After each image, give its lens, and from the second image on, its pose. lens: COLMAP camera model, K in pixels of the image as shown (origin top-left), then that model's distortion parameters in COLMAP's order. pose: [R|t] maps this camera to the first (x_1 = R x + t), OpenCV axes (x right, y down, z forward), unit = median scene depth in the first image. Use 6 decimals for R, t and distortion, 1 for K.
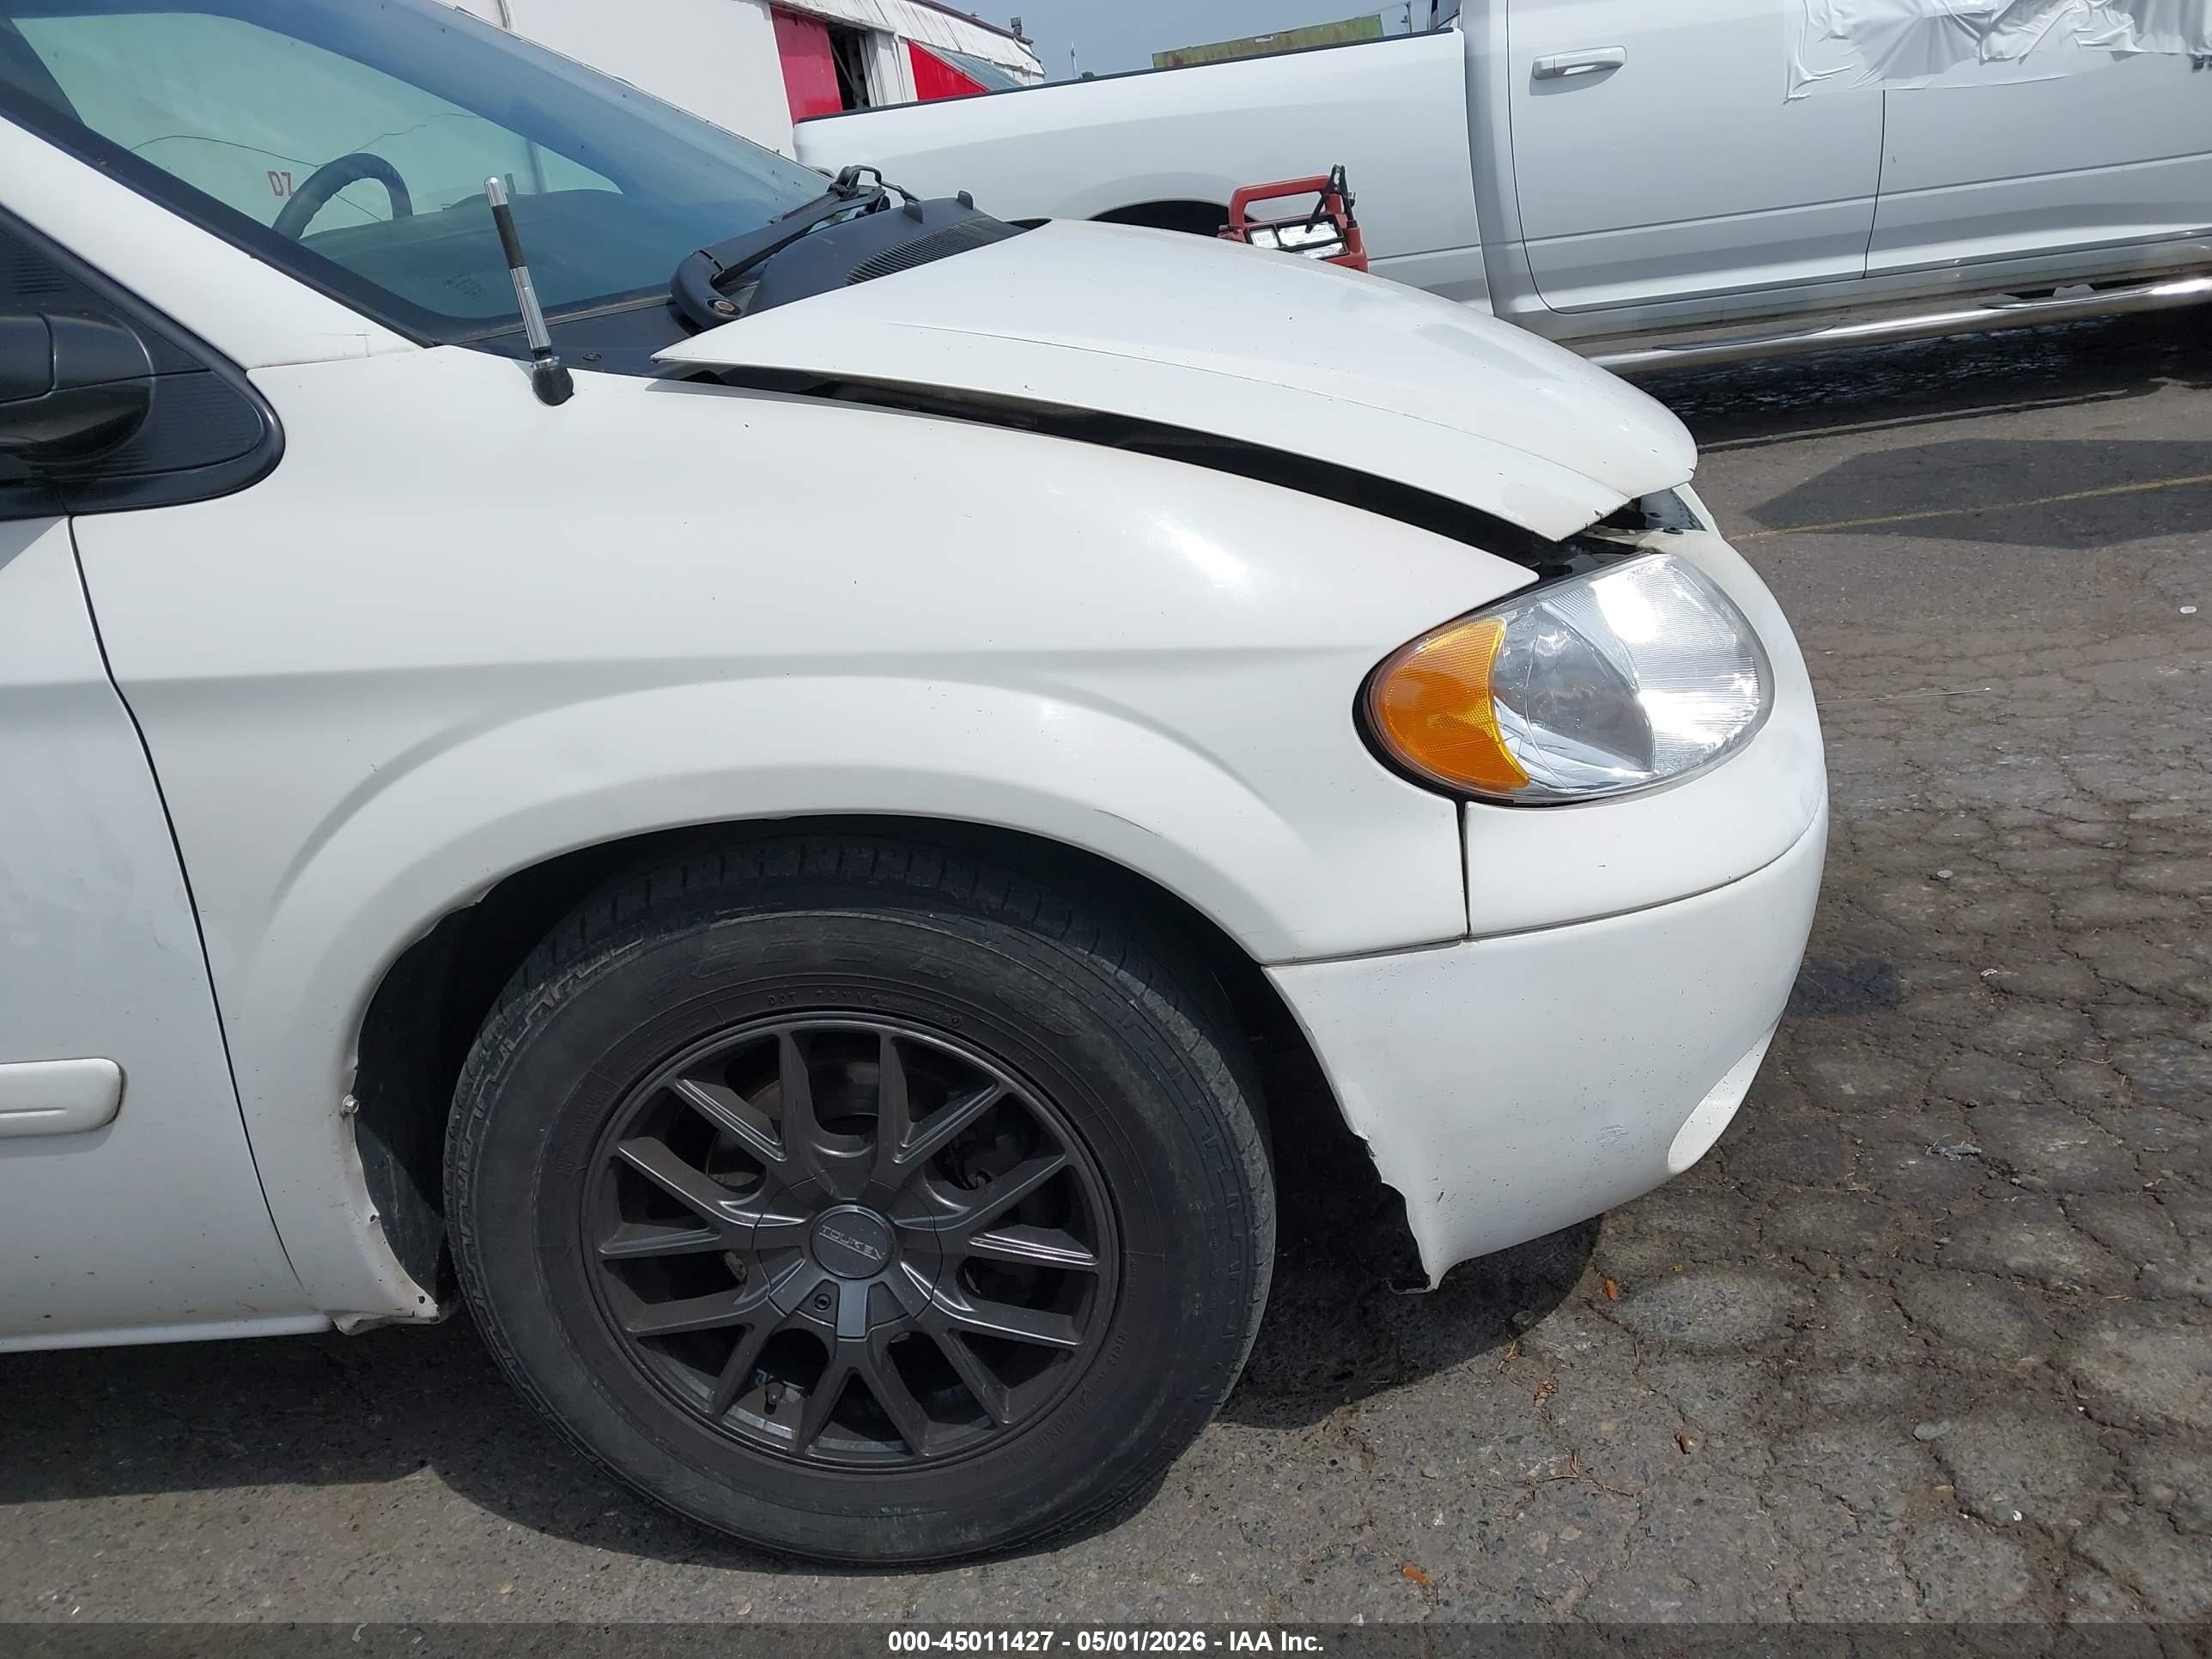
lens RADIAL K [[1770.8, 0, 1106.0], [0, 1770.8, 829.5], [0, 0, 1]] dist [-0.001669, 0.031267]
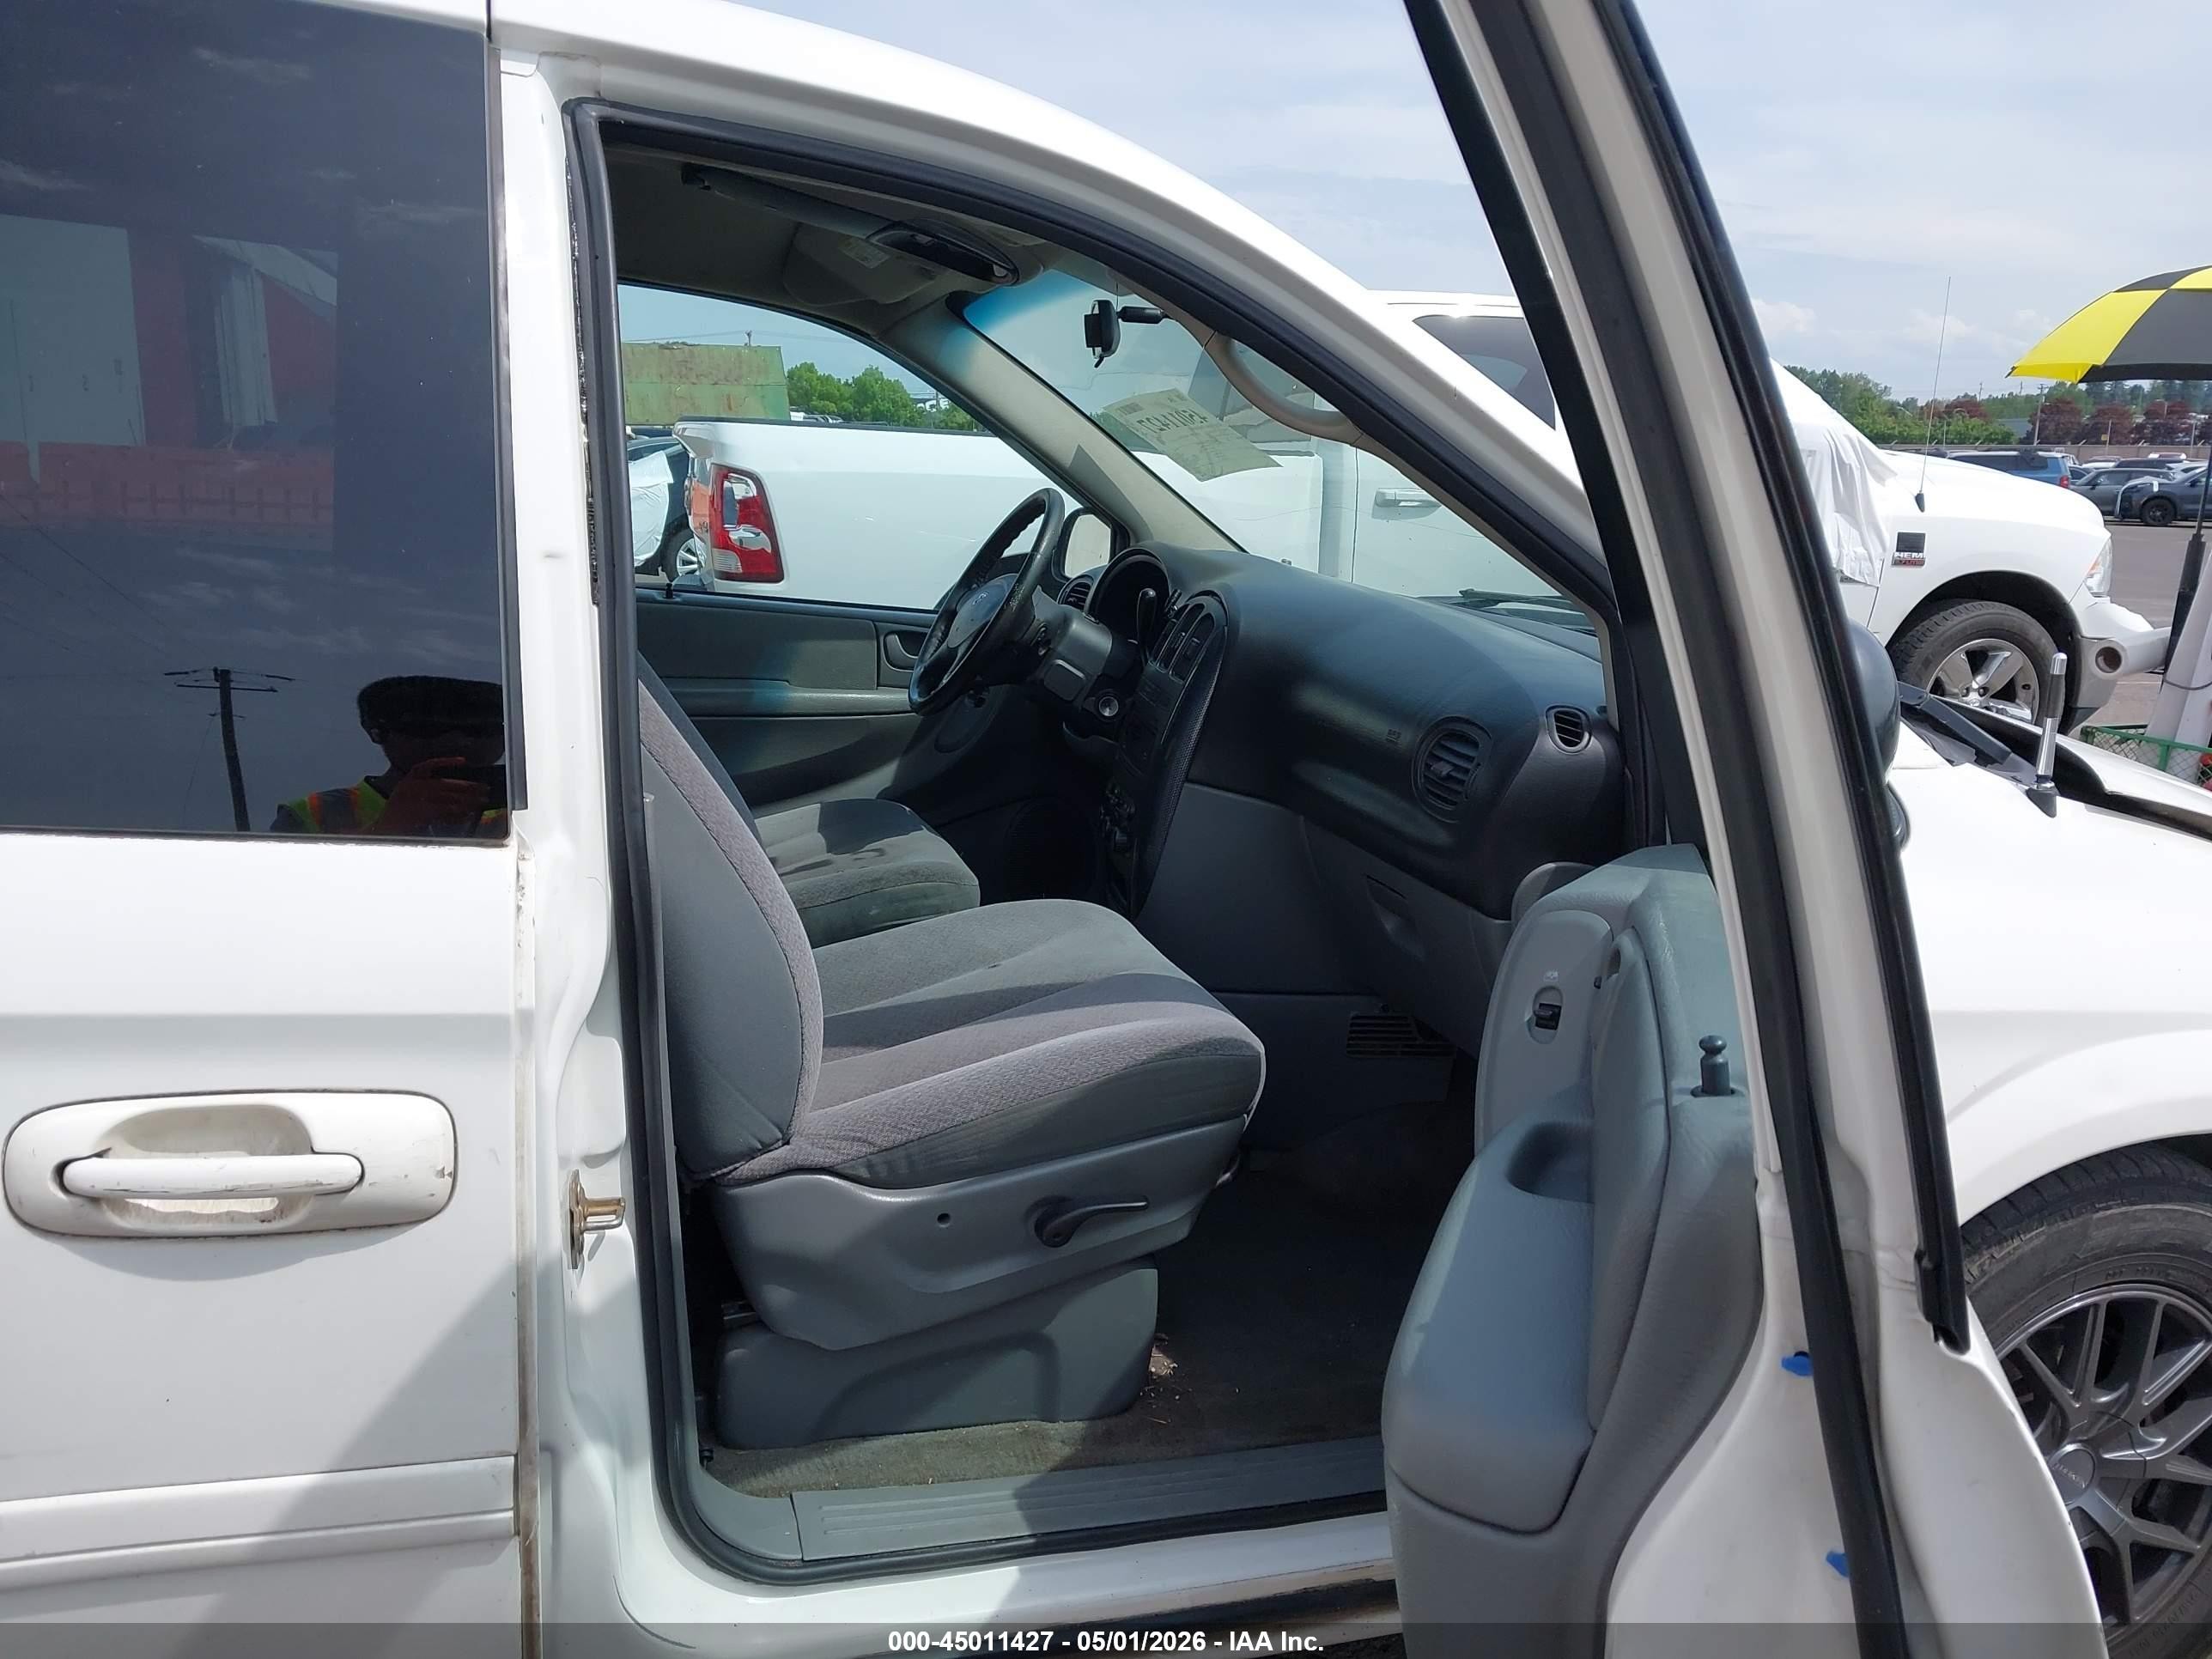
lens RADIAL K [[1717.1, 0, 1100.5], [0, 1717.1, 811.8], [0, 0, 1]] dist [0.057557, -0.062035]
pose [[0.923379, 0.087524, 0.373779, -1.311750], [-0.022677, 0.984399, -0.174486, 0.001911], [-0.383219, 0.152641, 0.910958, 0.071723]]
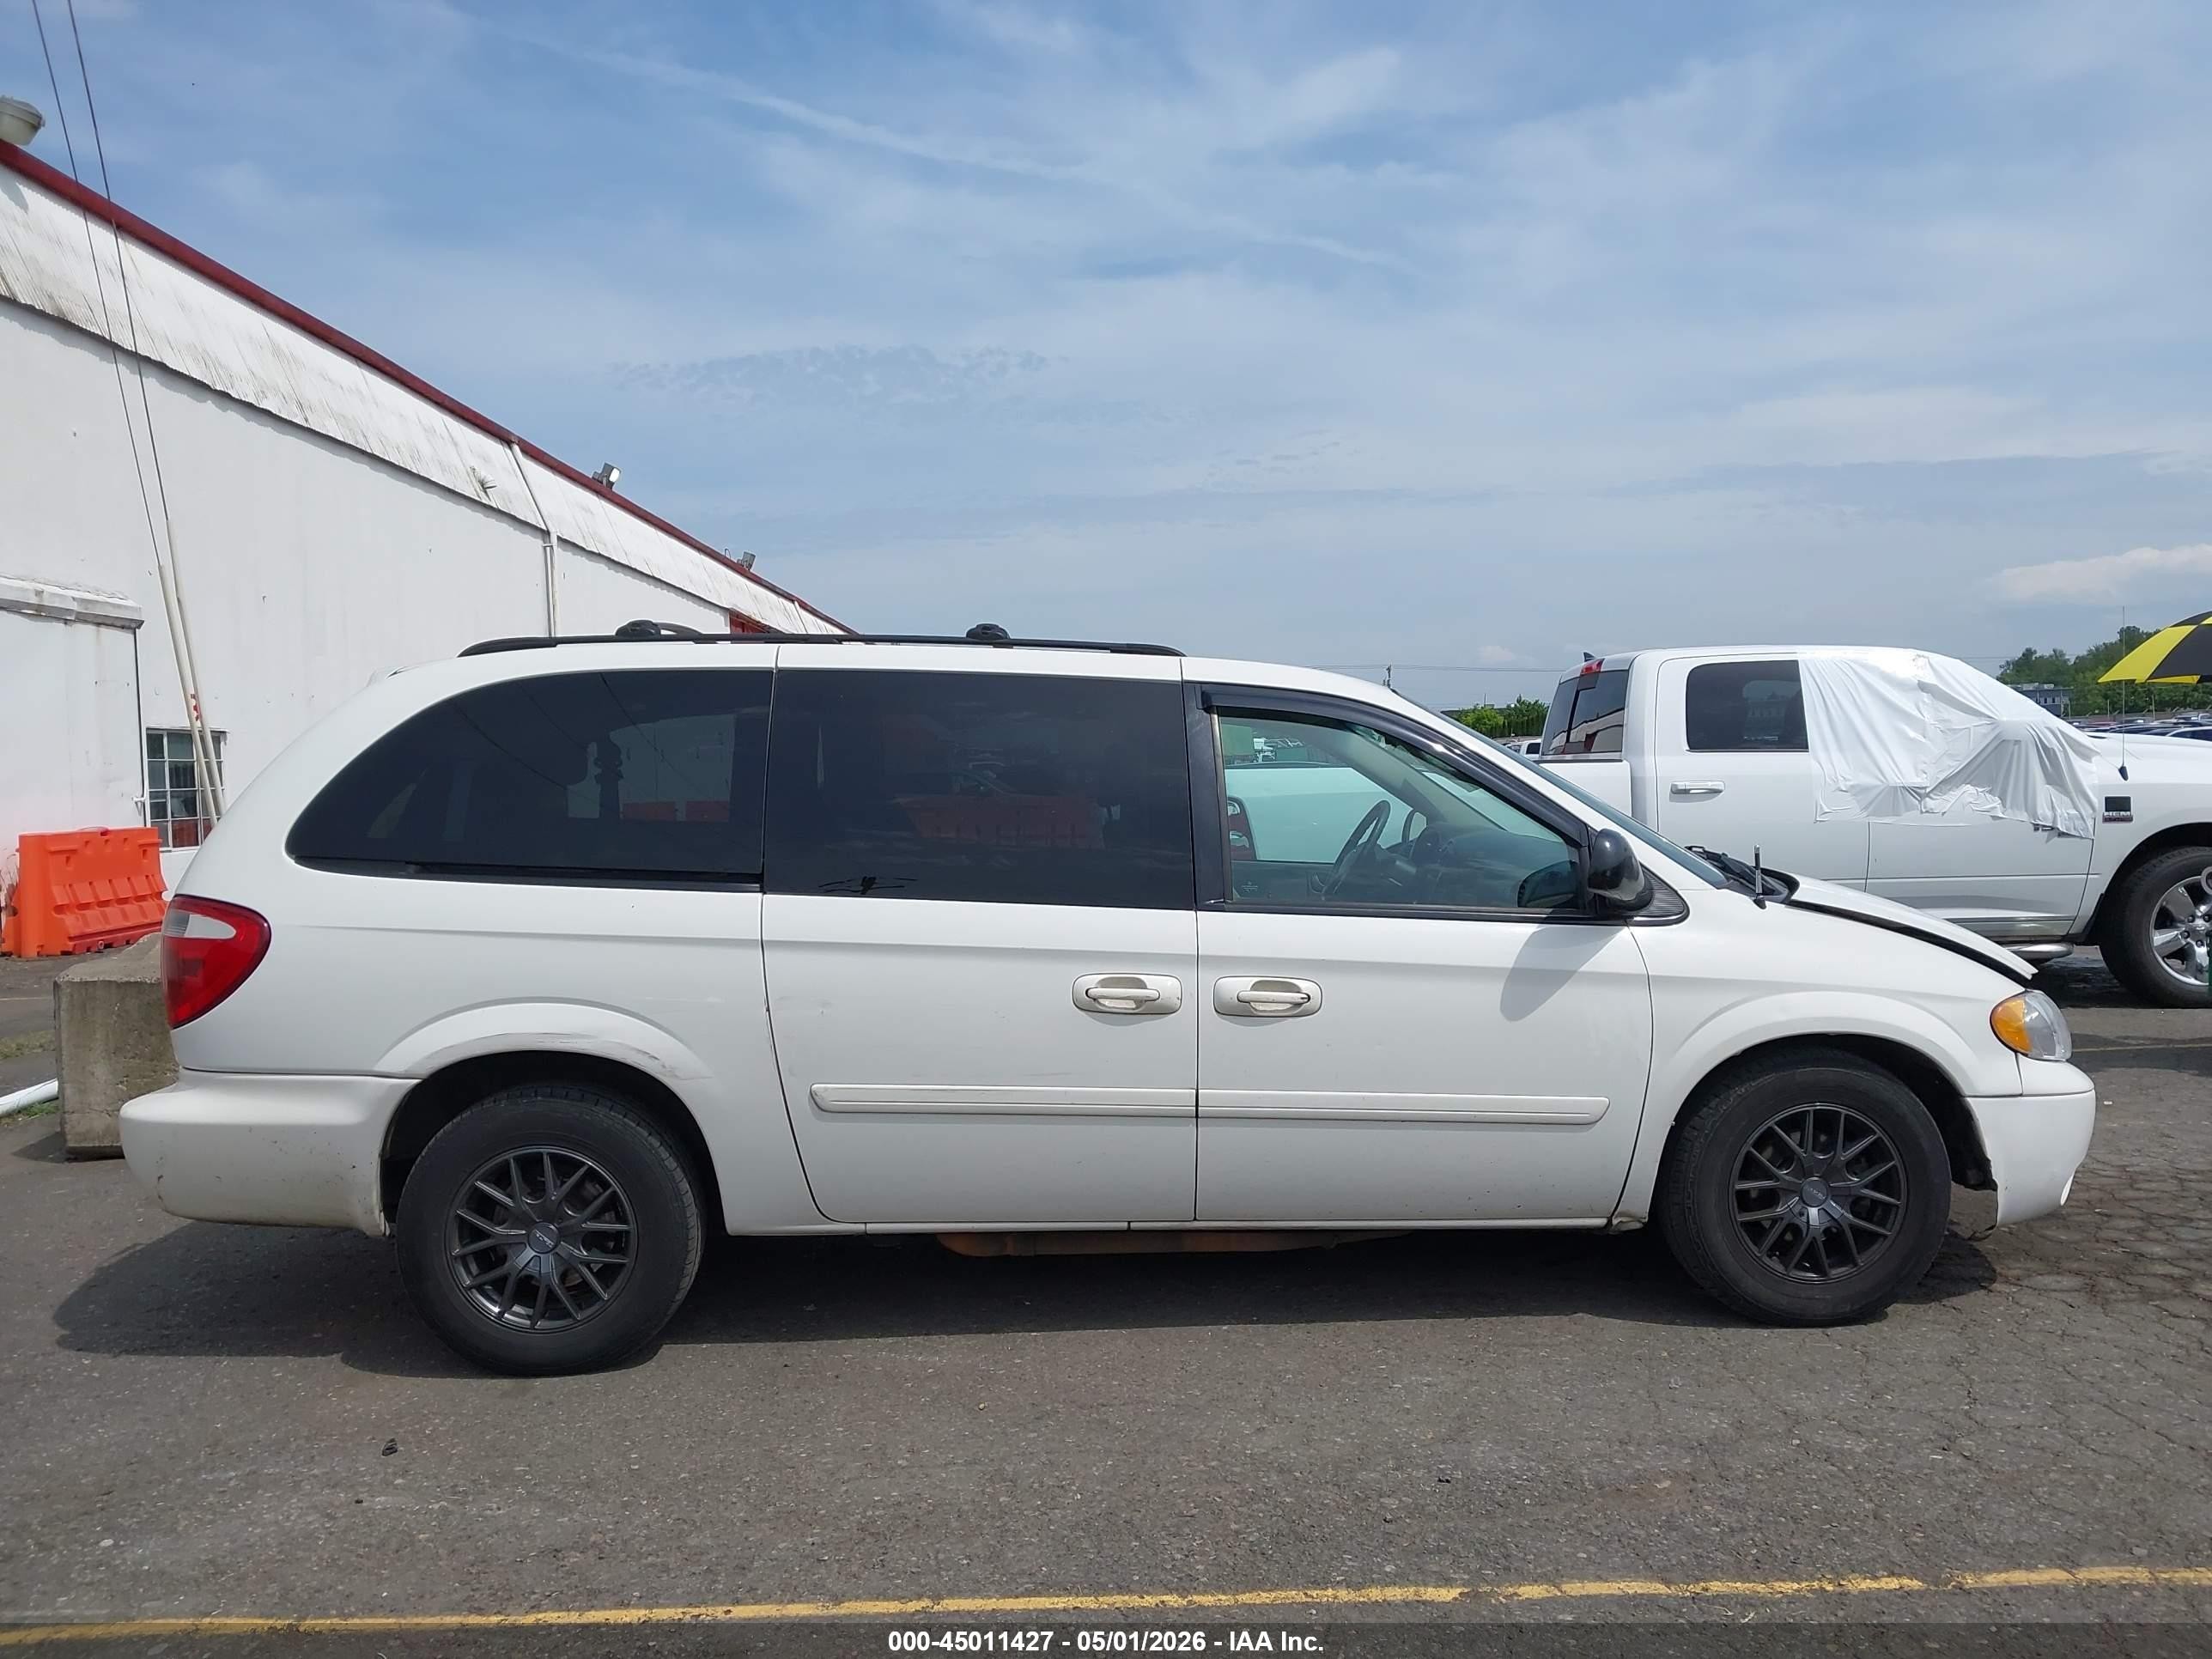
lens RADIAL K [[1725.3, 0, 1106.0], [0, 1725.3, 829.5], [0, 0, 1]] dist [0.057267, -0.095671]
pose [[0.989637, 0.101843, 0.101229, -1.710704], [-0.063590, 0.942900, -0.326949, 0.703665], [-0.128746, 0.317124, 0.939605, -1.804438]]
